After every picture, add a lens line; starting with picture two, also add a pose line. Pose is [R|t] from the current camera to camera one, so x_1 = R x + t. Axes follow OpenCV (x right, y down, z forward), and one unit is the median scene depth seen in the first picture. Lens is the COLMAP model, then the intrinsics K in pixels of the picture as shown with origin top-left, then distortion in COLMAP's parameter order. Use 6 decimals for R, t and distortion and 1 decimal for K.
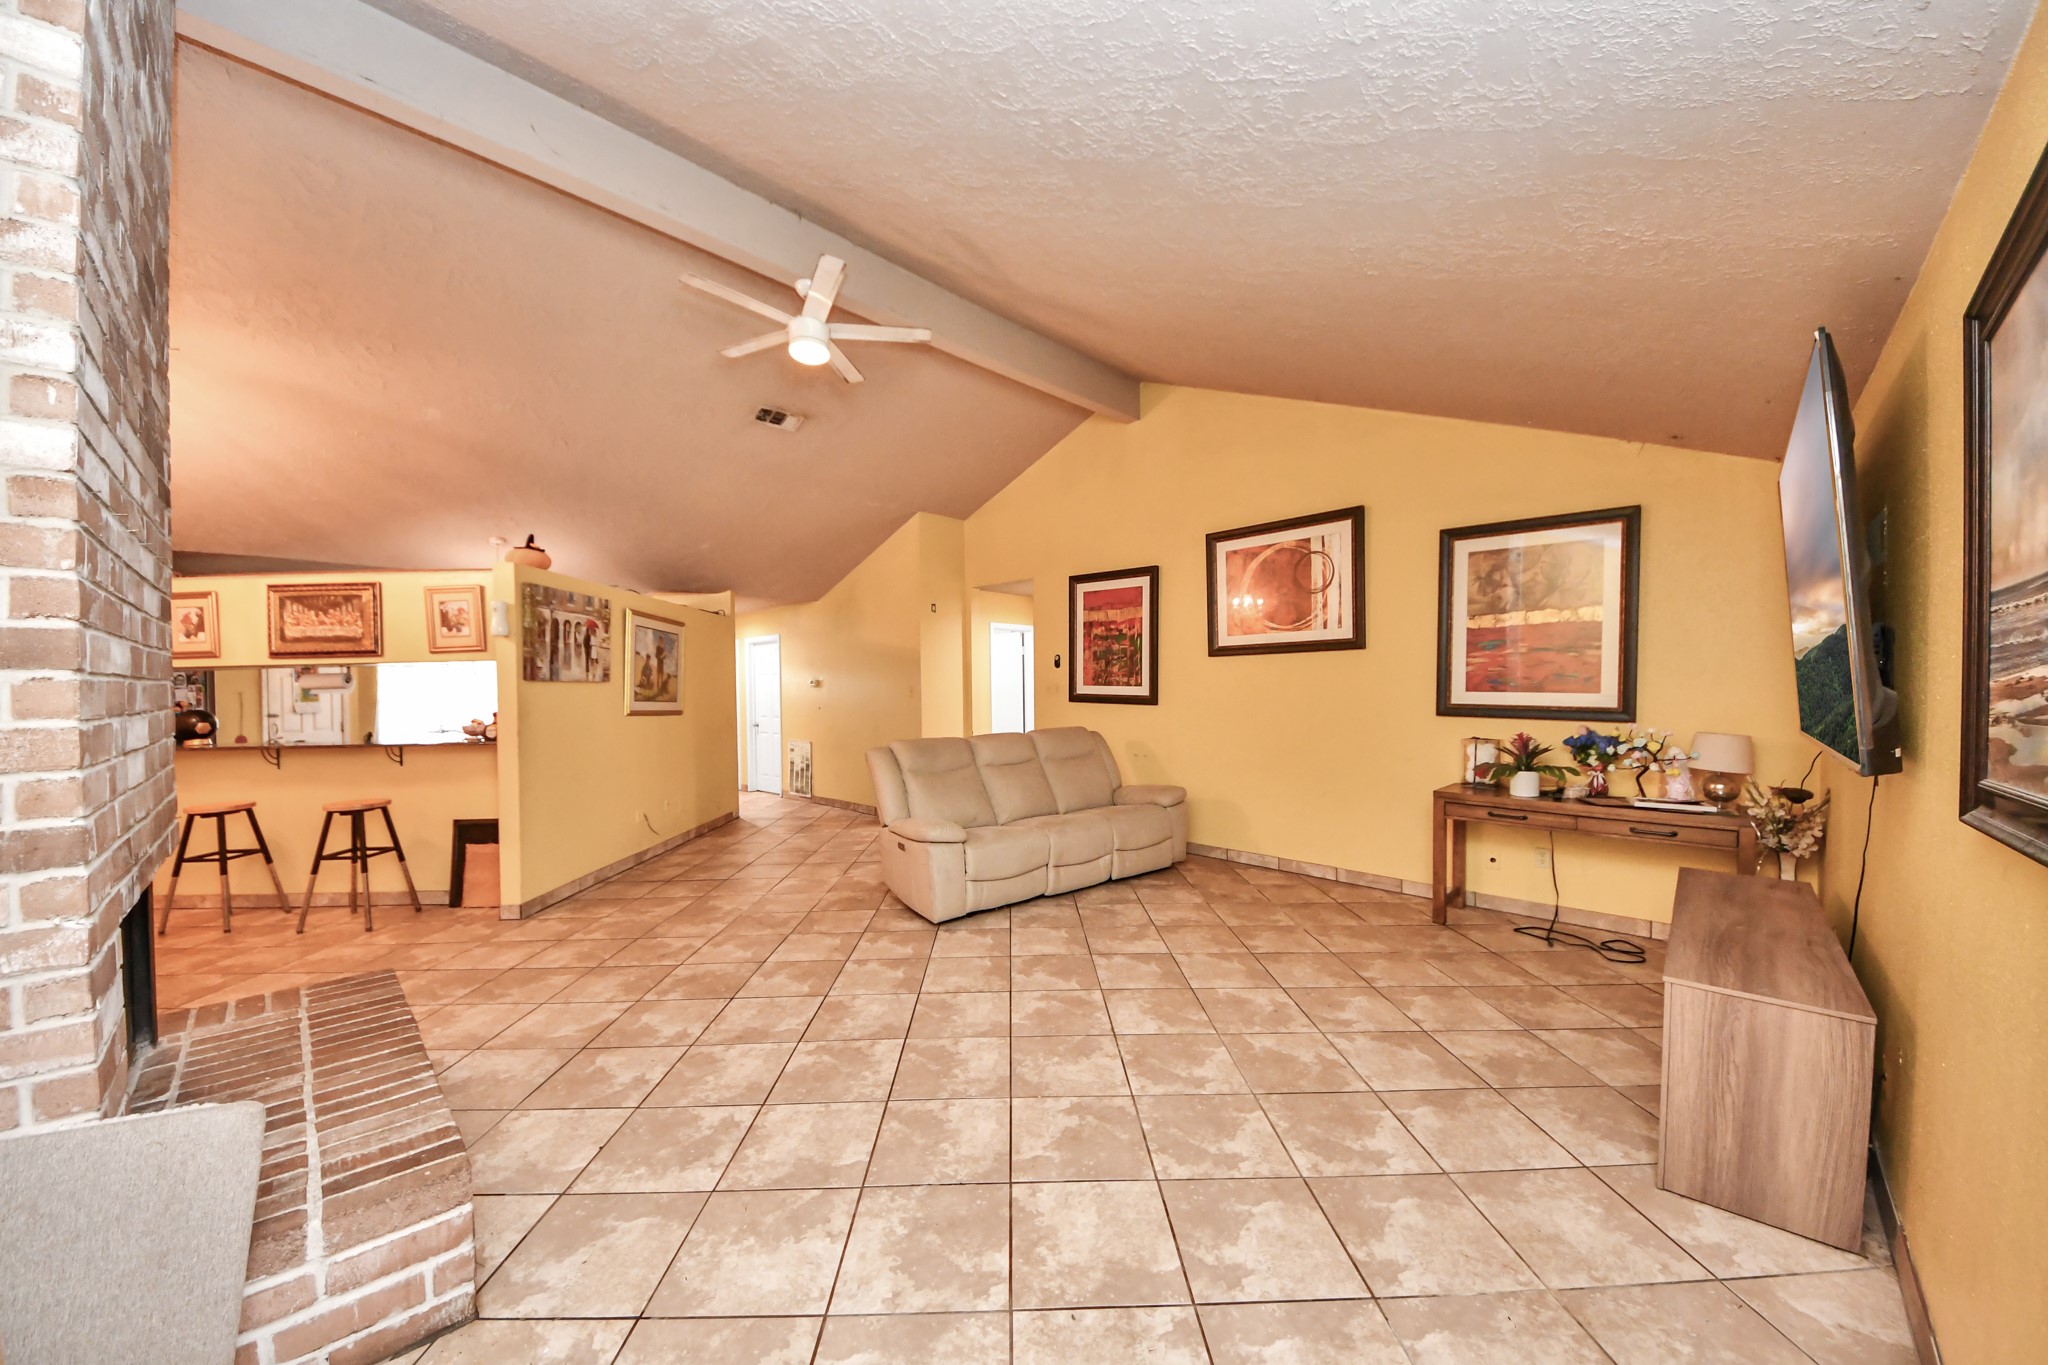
lens RADIAL K [[725.4, 0, 1035.0], [0, 725.4, 704.5], [0, 0, 1]] dist [0.010595, -0.002834]
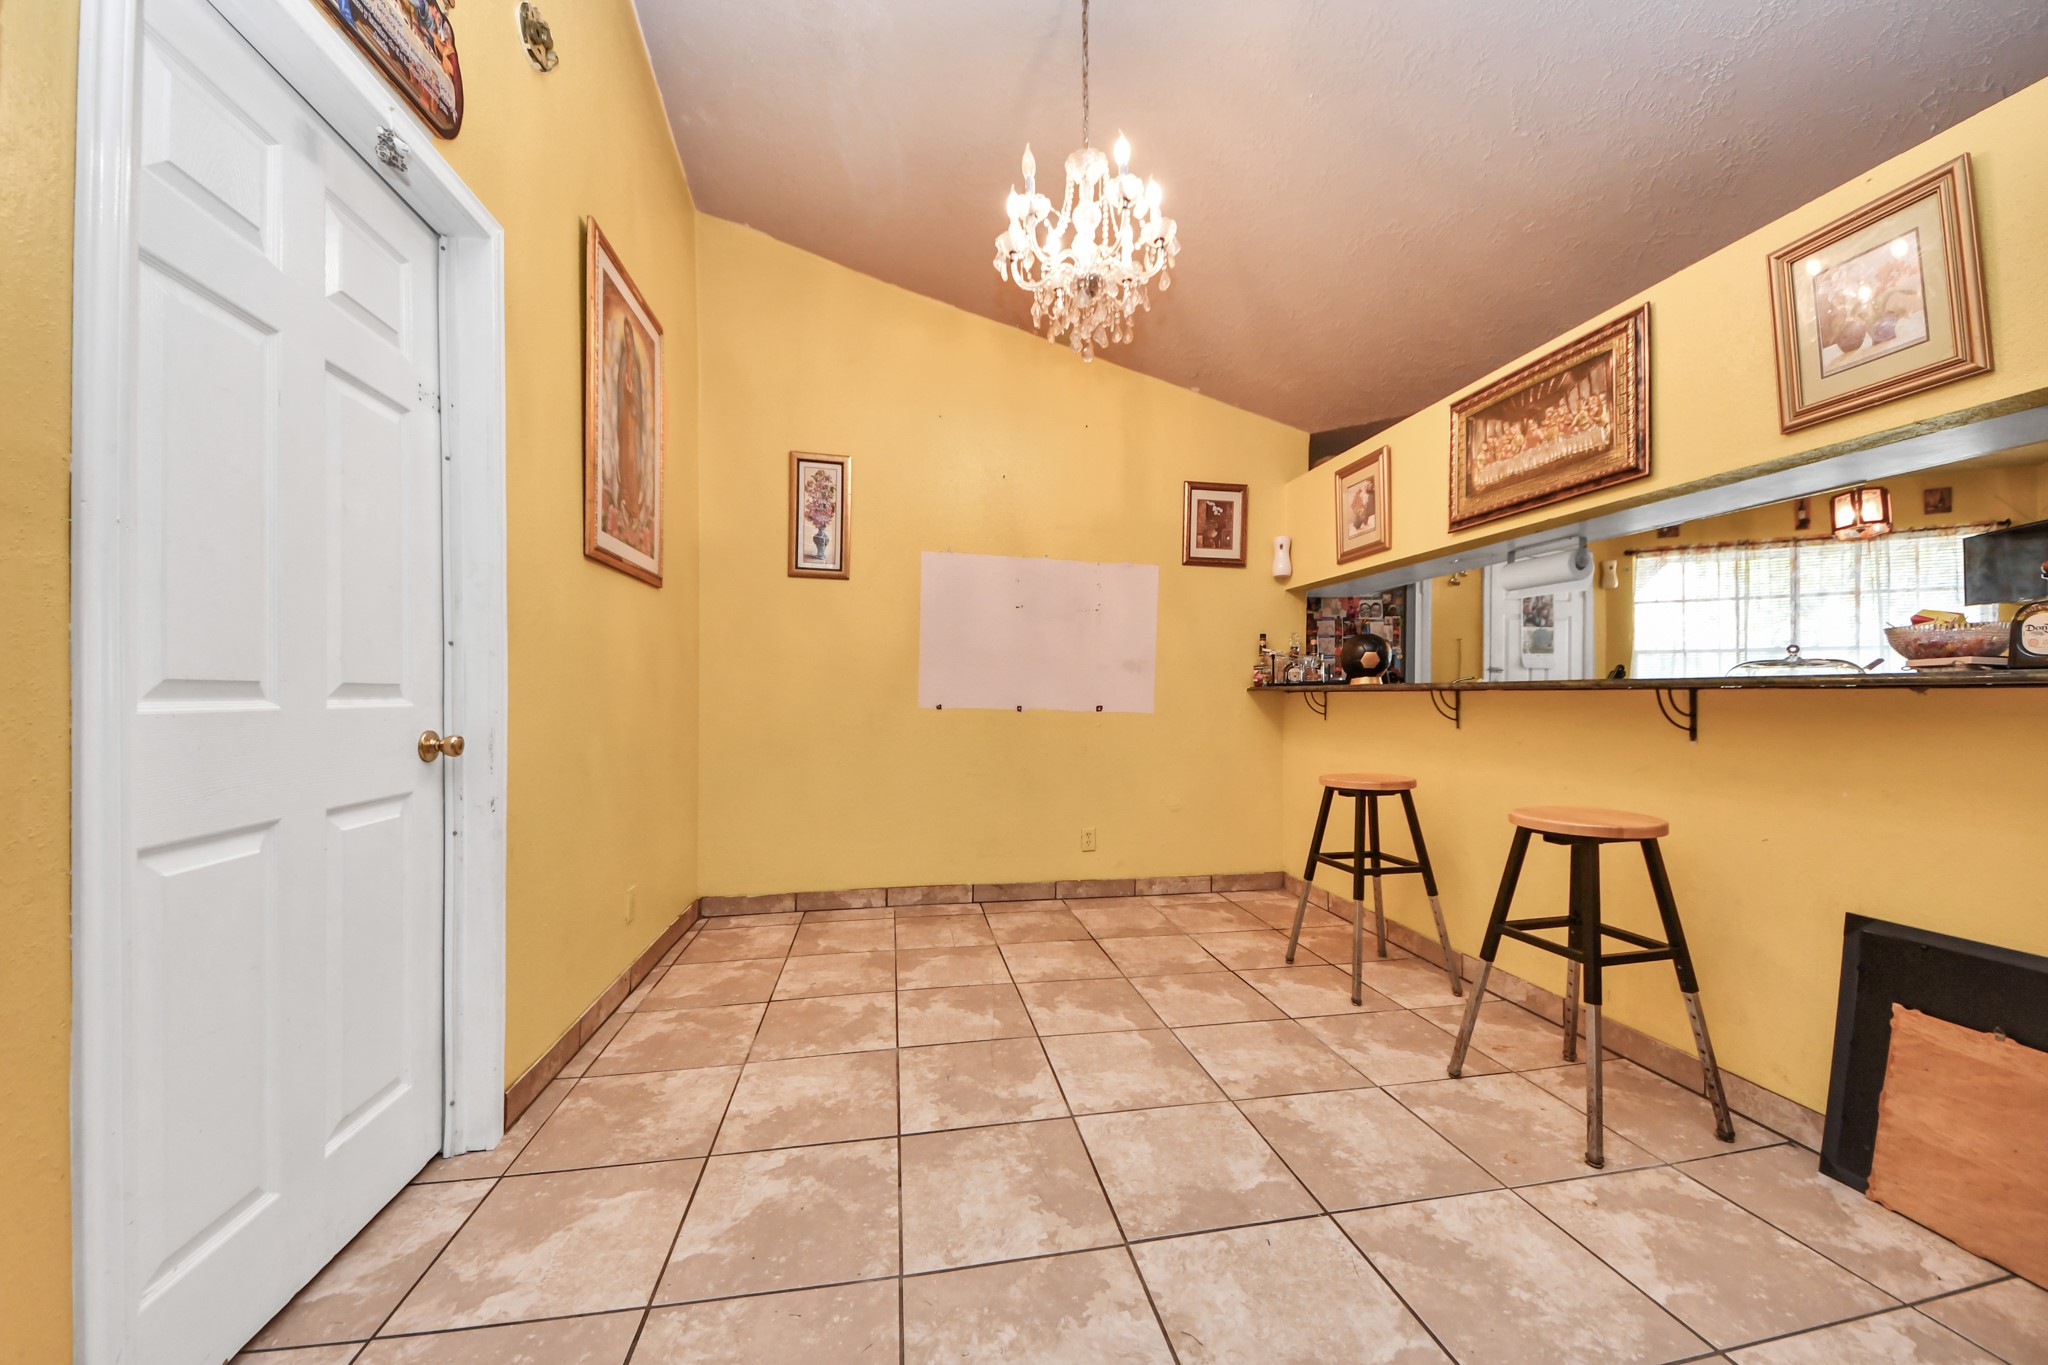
lens RADIAL K [[725.4, 0, 1031.6], [0, 725.4, 688.1], [0, 0, 1]] dist [0.010595, -0.002834]
pose [[0.159443, 0.010244, -0.987154, -0.530594], [-0.025238, 0.999662, 0.006298, 0.062906], [0.986885, 0.023909, 0.159647, 0.579631]]
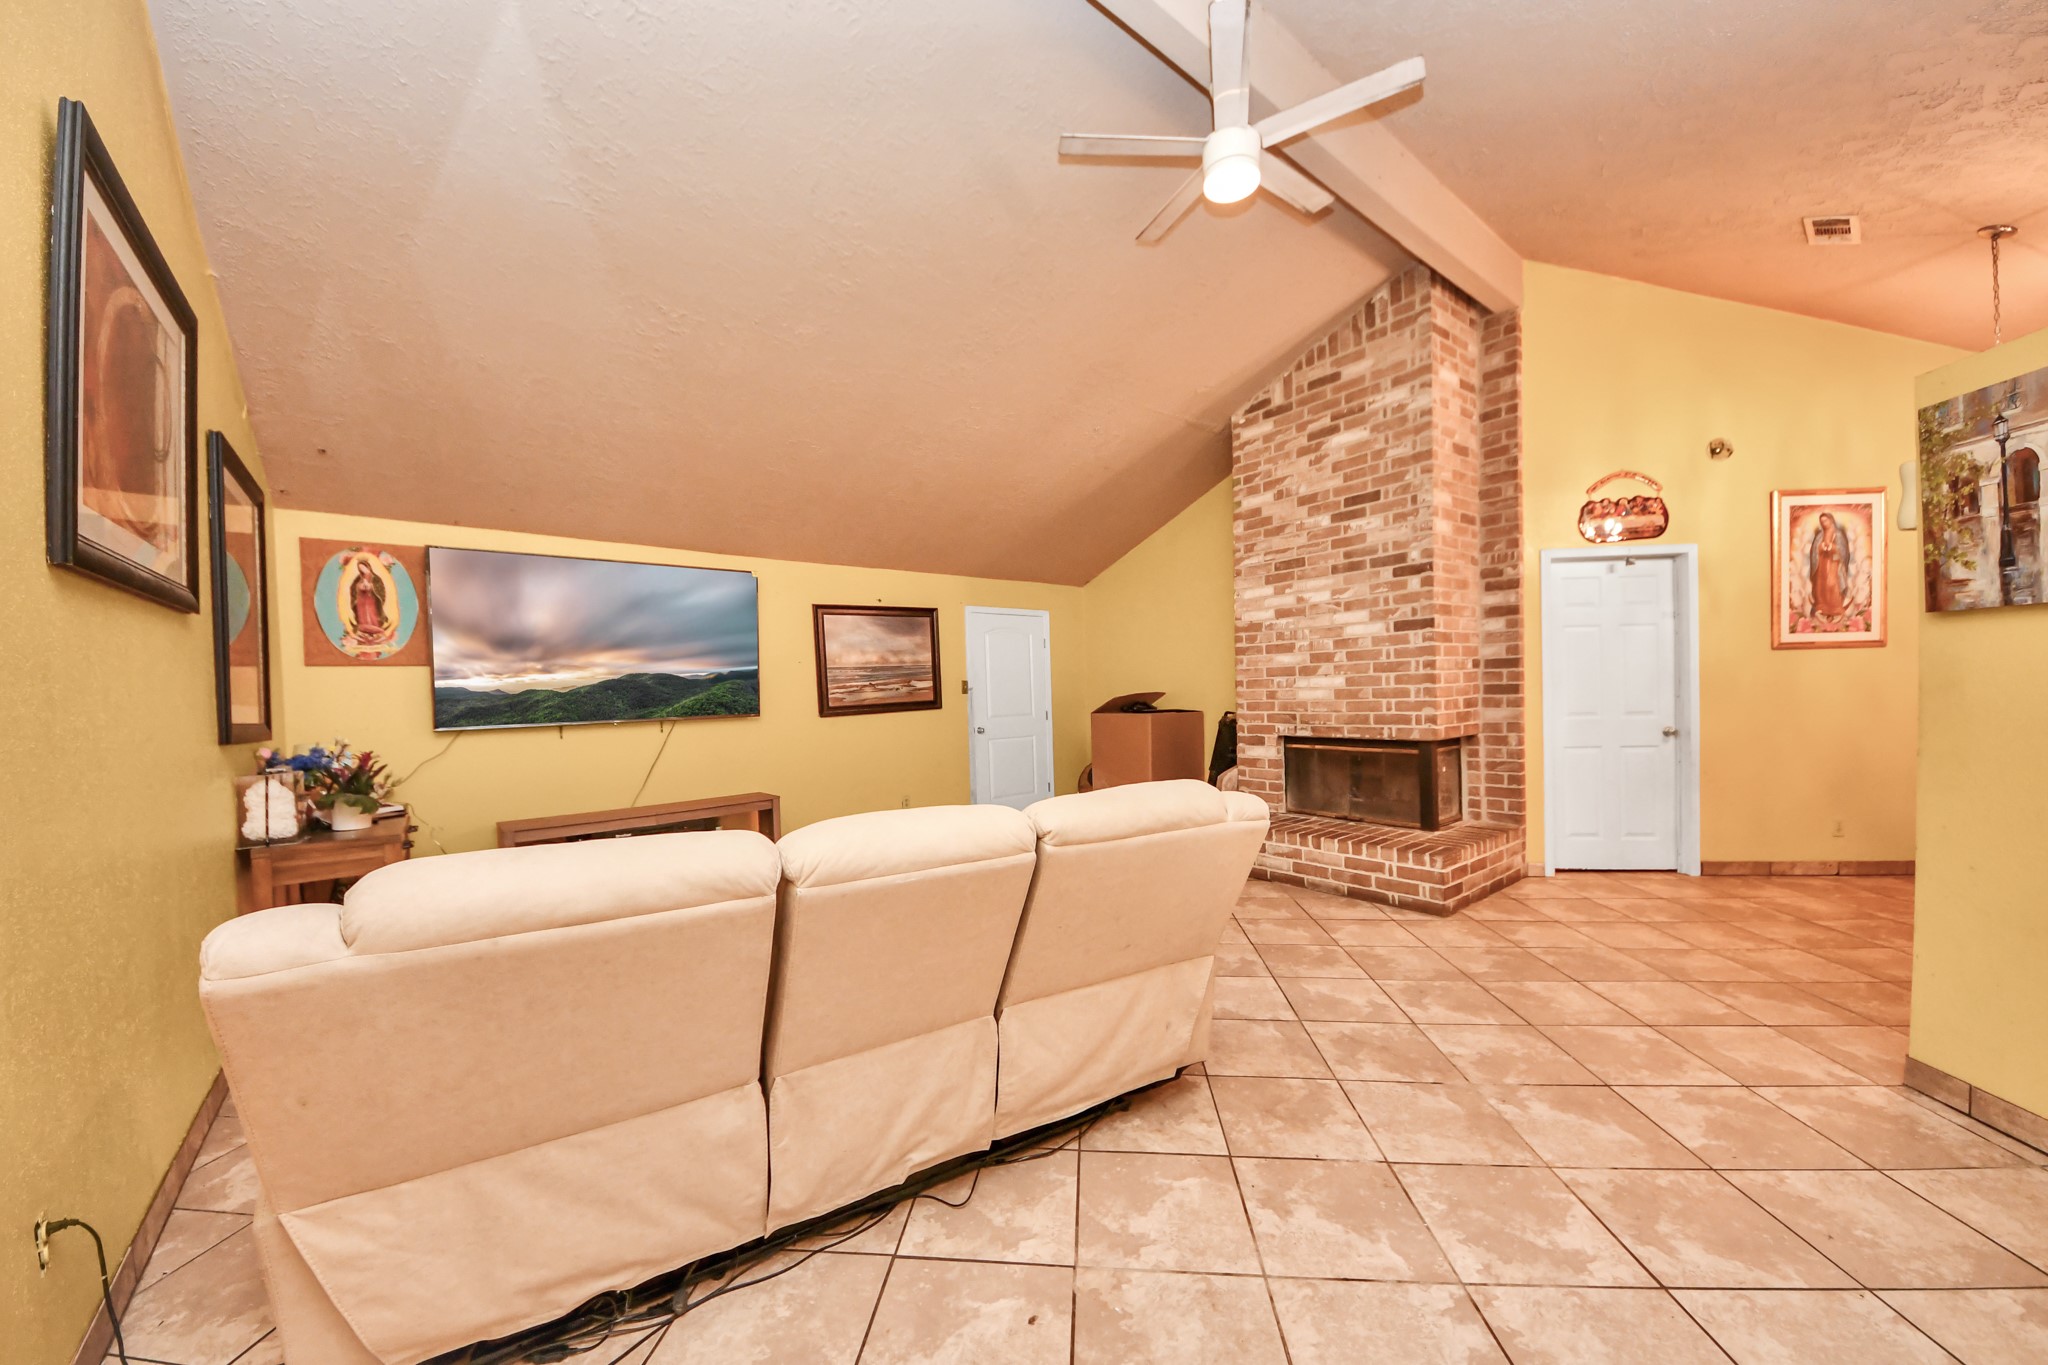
lens RADIAL K [[725.4, 0, 1039.1], [0, 725.4, 707.5], [0, 0, 1]] dist [0.010595, -0.002834]
pose [[-0.992446, 0.038113, 0.116611, -0.163421], [0.043106, 0.998245, 0.040598, -0.010526], [-0.114859, 0.045318, -0.992348, 1.446349]]
